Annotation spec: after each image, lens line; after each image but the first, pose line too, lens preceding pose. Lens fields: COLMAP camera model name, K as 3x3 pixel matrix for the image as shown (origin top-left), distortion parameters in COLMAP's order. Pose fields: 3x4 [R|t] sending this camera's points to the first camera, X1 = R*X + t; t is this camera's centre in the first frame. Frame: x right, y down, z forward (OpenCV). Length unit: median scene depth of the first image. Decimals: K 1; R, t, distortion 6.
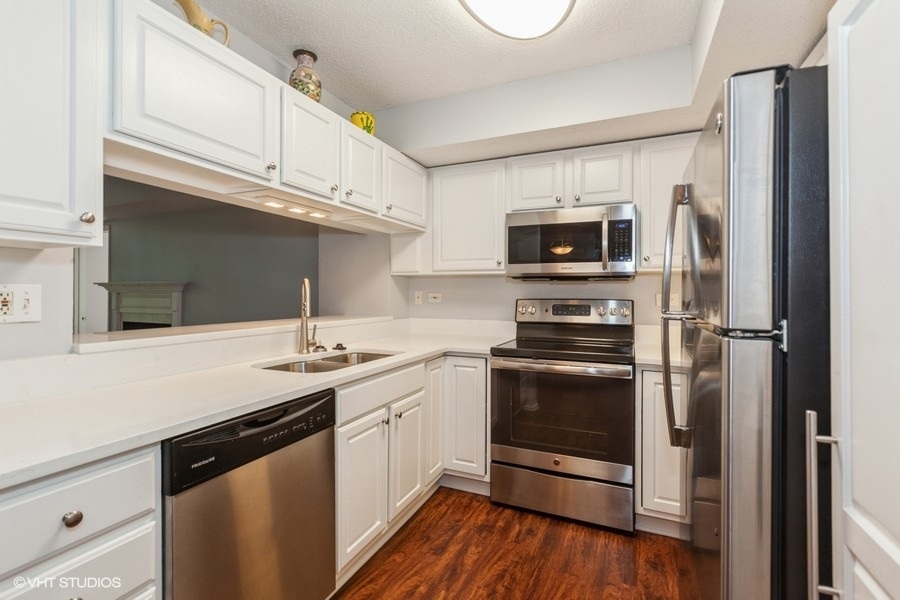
lens RADIAL K [[402.0, 0, 450.0], [0, 402.0, 300.0], [0, 0, 1]] dist [0.001848, 0.000554]
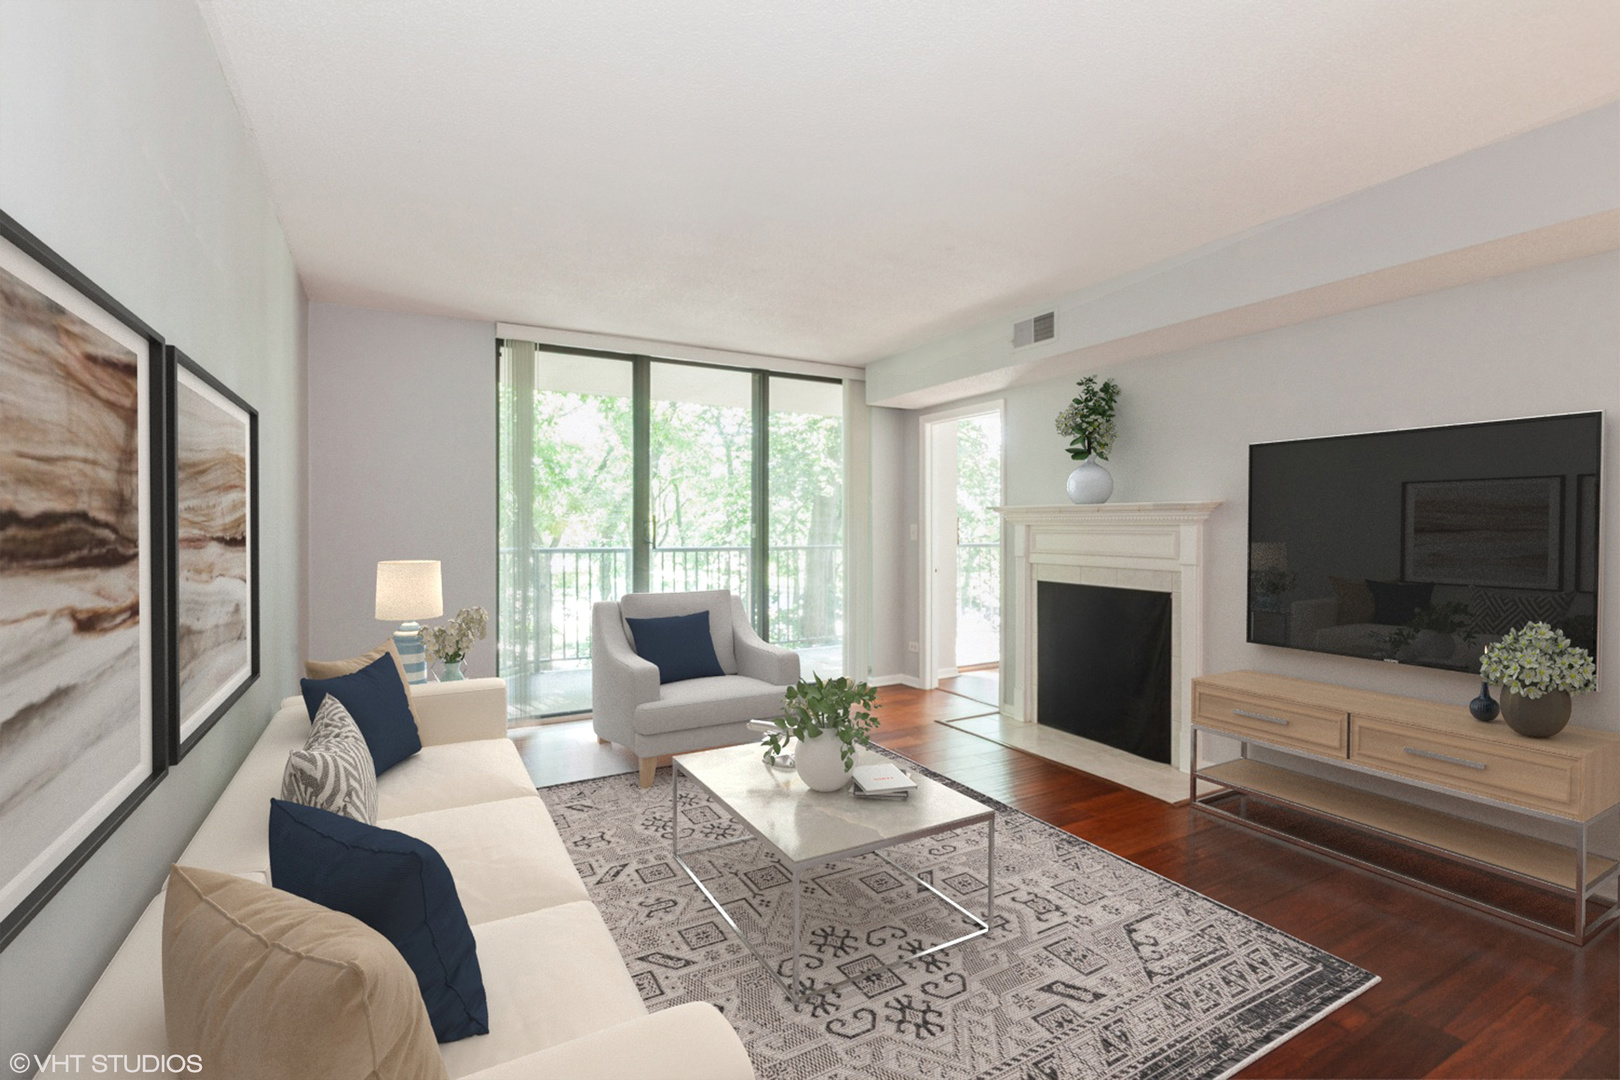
lens RADIAL K [[723.6, 0, 810.0], [0, 723.6, 540.0], [0, 0, 1]] dist [0.001848, 0.000554]
pose [[0.800028, 0.000076, -0.599963, -1.003537], [0.003315, 0.999984, 0.004546, -0.011028], [0.599954, -0.005626, 0.800015, 0.153519]]
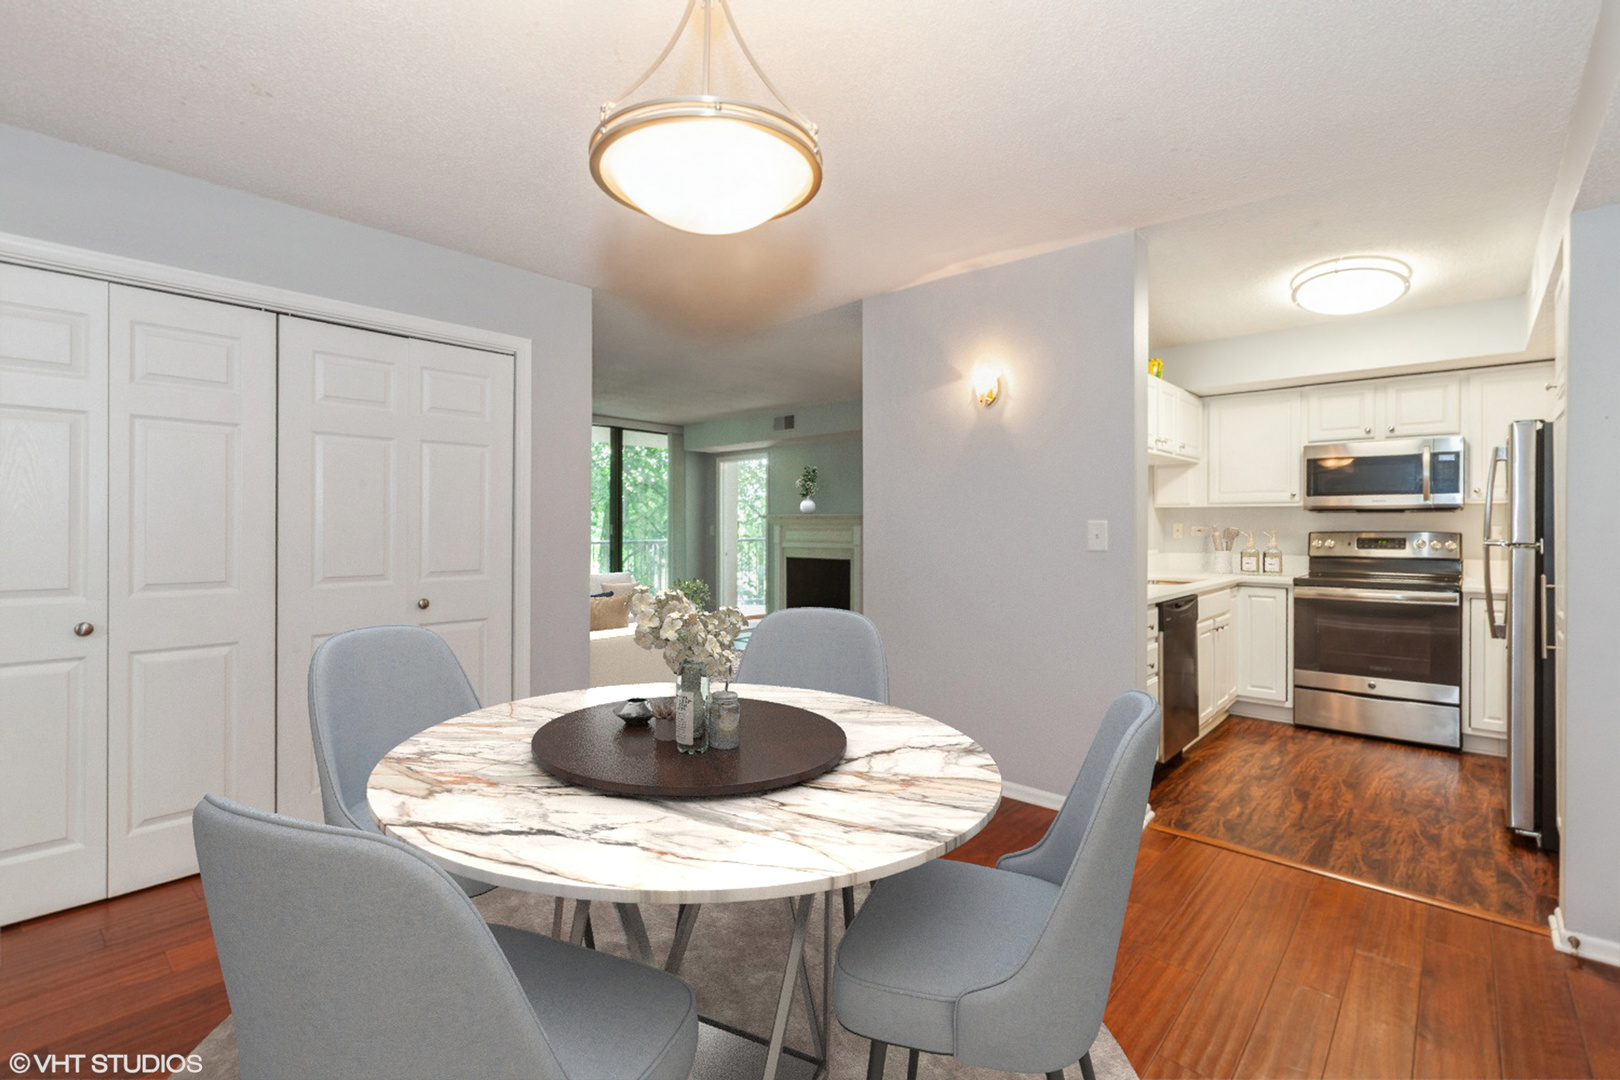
lens RADIAL K [[723.6, 0, 810.0], [0, 723.6, 540.0], [0, 0, 1]] dist [0.001848, 0.000554]
pose [[0.951256, -0.000166, -0.308401, -0.510641], [0.001151, 0.999995, 0.003013, 0.012024], [0.308399, -0.003221, 0.951252, -1.173999]]
